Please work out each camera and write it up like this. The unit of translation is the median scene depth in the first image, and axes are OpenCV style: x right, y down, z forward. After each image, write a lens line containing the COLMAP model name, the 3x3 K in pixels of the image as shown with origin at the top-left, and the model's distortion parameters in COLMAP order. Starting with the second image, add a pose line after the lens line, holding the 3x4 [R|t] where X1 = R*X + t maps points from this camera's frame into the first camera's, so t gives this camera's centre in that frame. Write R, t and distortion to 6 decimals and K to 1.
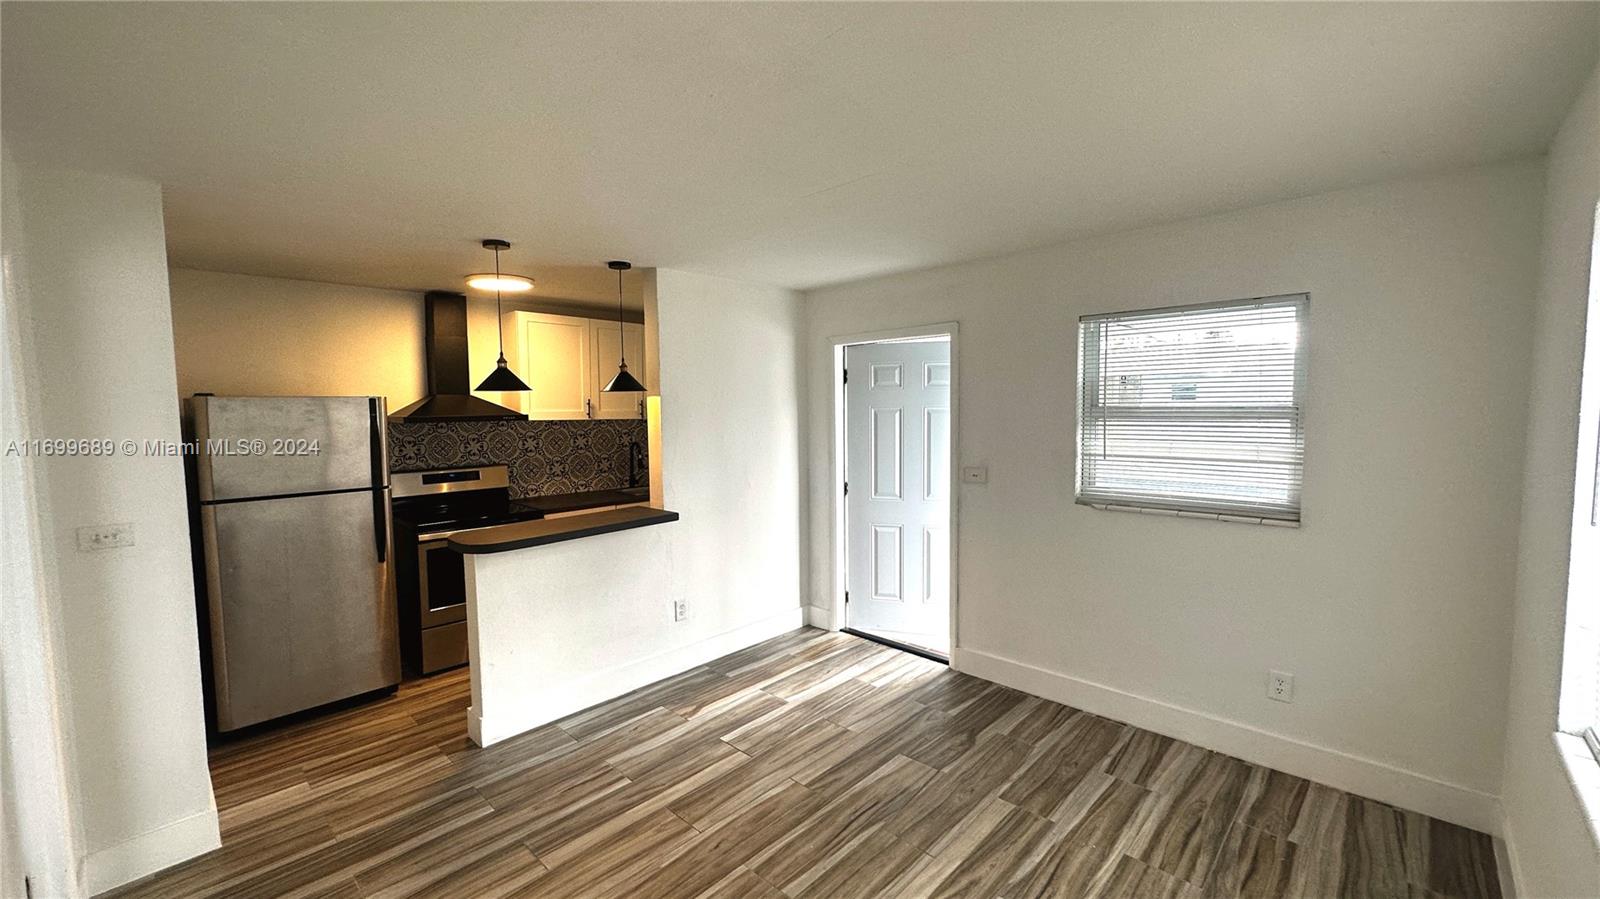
lens RADIAL K [[637.9, 0, 800.0], [0, 637.9, 449.5], [0, 0, 1]] dist [-0.001749, 0.000578]
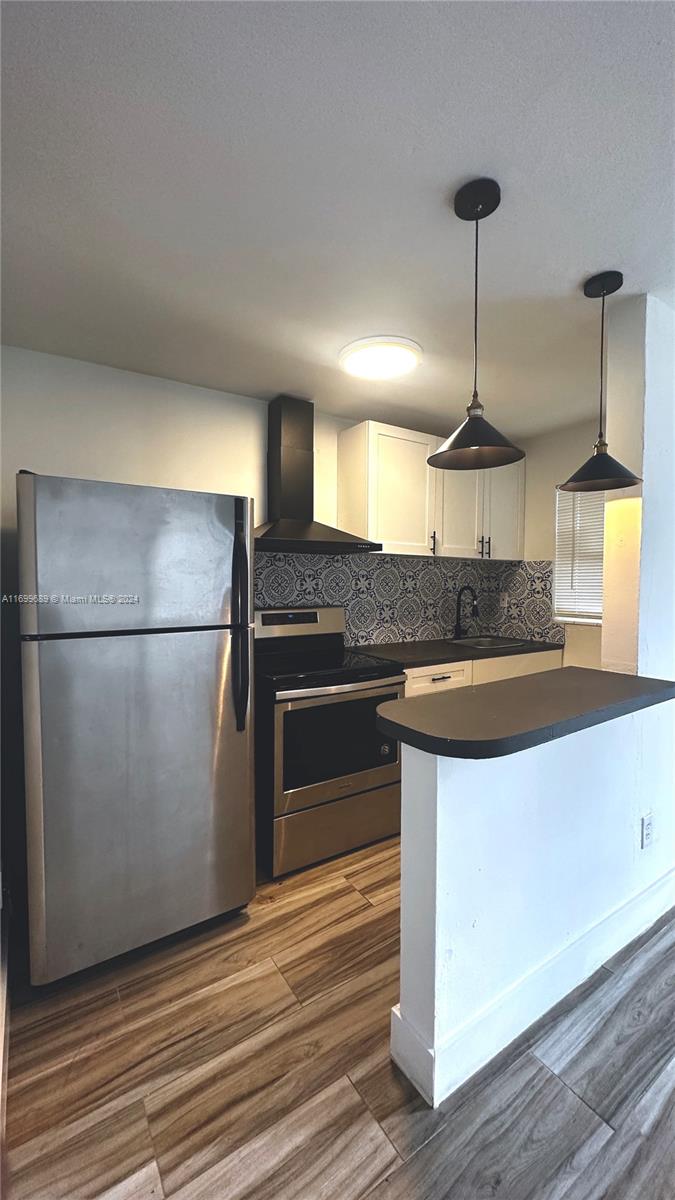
lens RADIAL K [[478.4, 0, 337.5], [0, 478.4, 600.0], [0, 0, 1]] dist [-0.001749, 0.000578]
pose [[0.973811, 0.019292, -0.226540, -0.455374], [-0.025326, 0.999397, -0.023758, 0.043365], [0.225946, 0.028873, 0.973712, 0.528553]]
